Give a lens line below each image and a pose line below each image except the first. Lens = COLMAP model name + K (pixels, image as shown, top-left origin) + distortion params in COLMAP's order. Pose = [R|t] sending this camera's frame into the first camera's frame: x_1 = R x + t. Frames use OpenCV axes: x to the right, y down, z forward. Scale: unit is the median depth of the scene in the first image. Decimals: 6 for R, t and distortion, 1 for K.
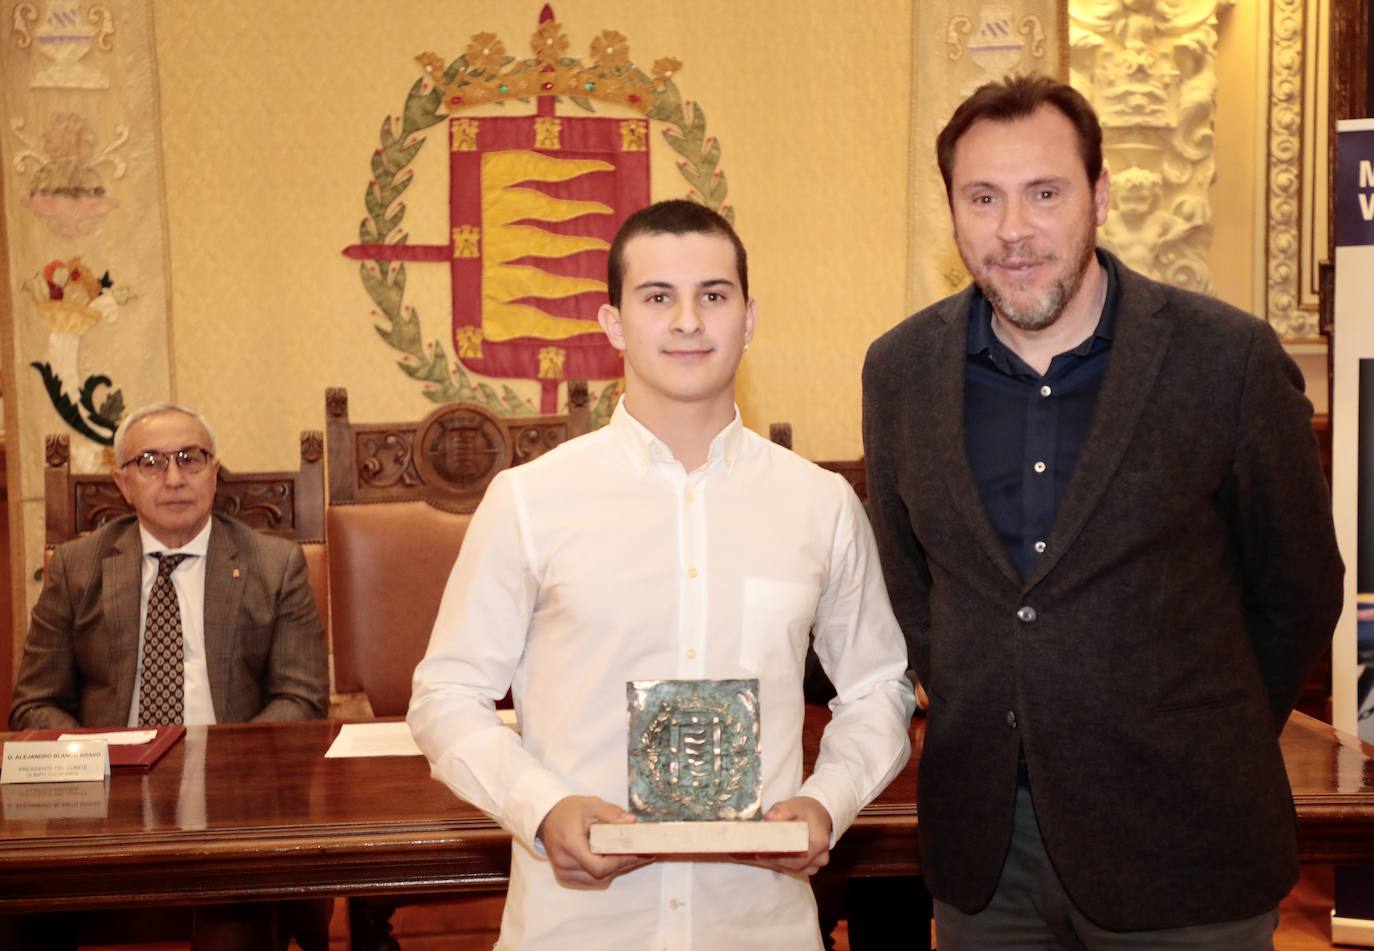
lens RADIAL K [[2423.7, 0, 705.6], [0, 2423.7, 470.8], [0, 0, 1]] dist [0.285441, 0.000000]
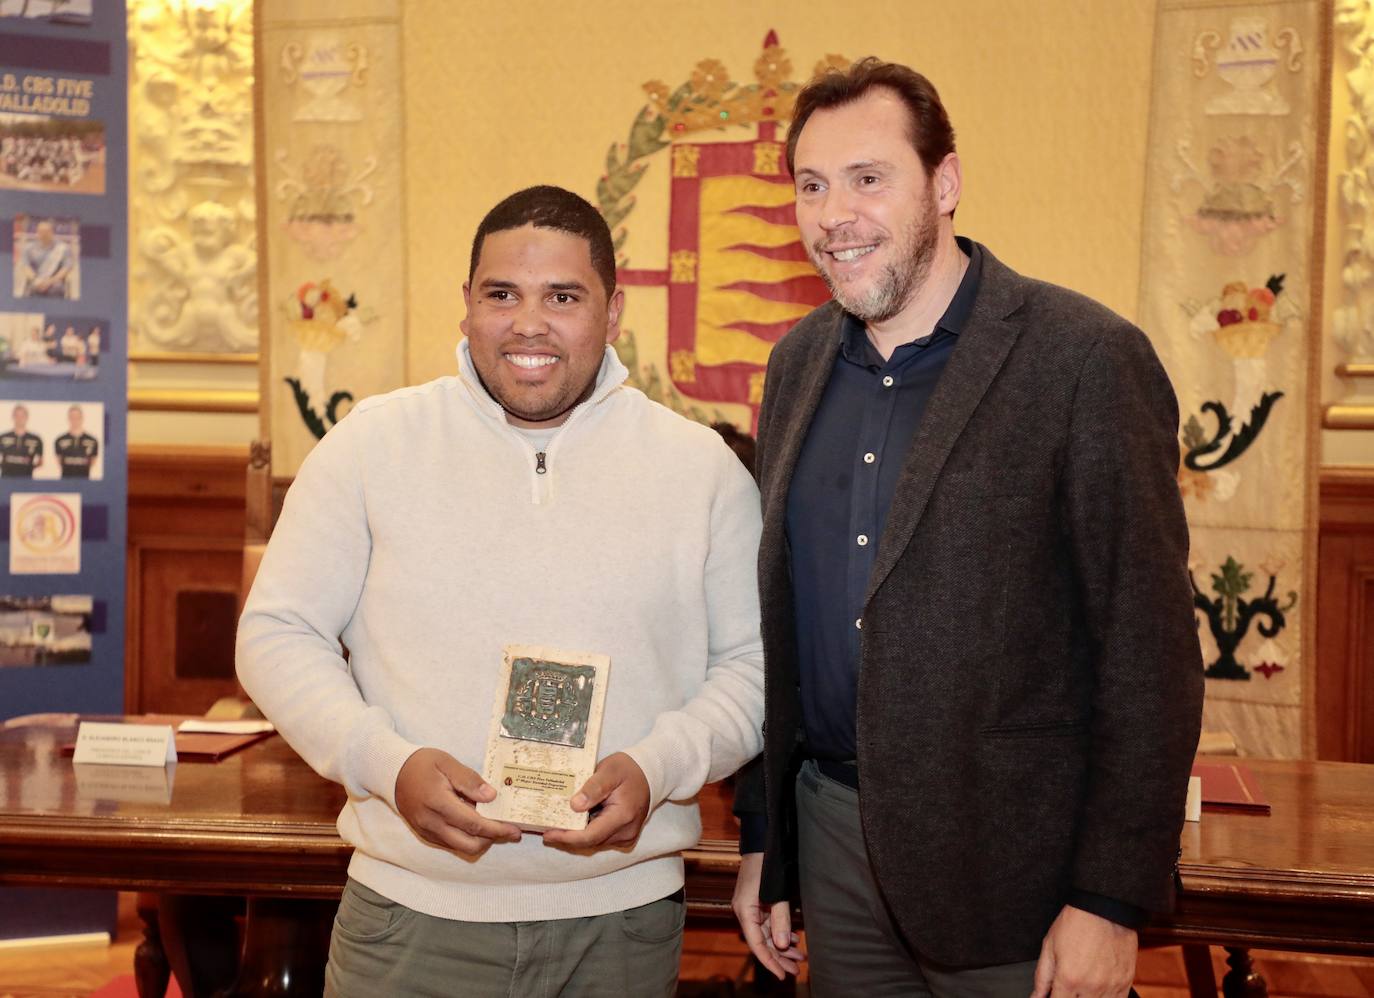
lens RADIAL K [[2275.1, 0, 636.8], [0, 2275.1, 487.1], [0, 0, 1]] dist [0.238194, 0.000000]
pose [[0.966975, 0.034208, -0.252564, 0.124747], [-0.038315, 0.999201, -0.011358, 0.008522], [0.251974, 0.020660, 0.967513, 0.085243]]
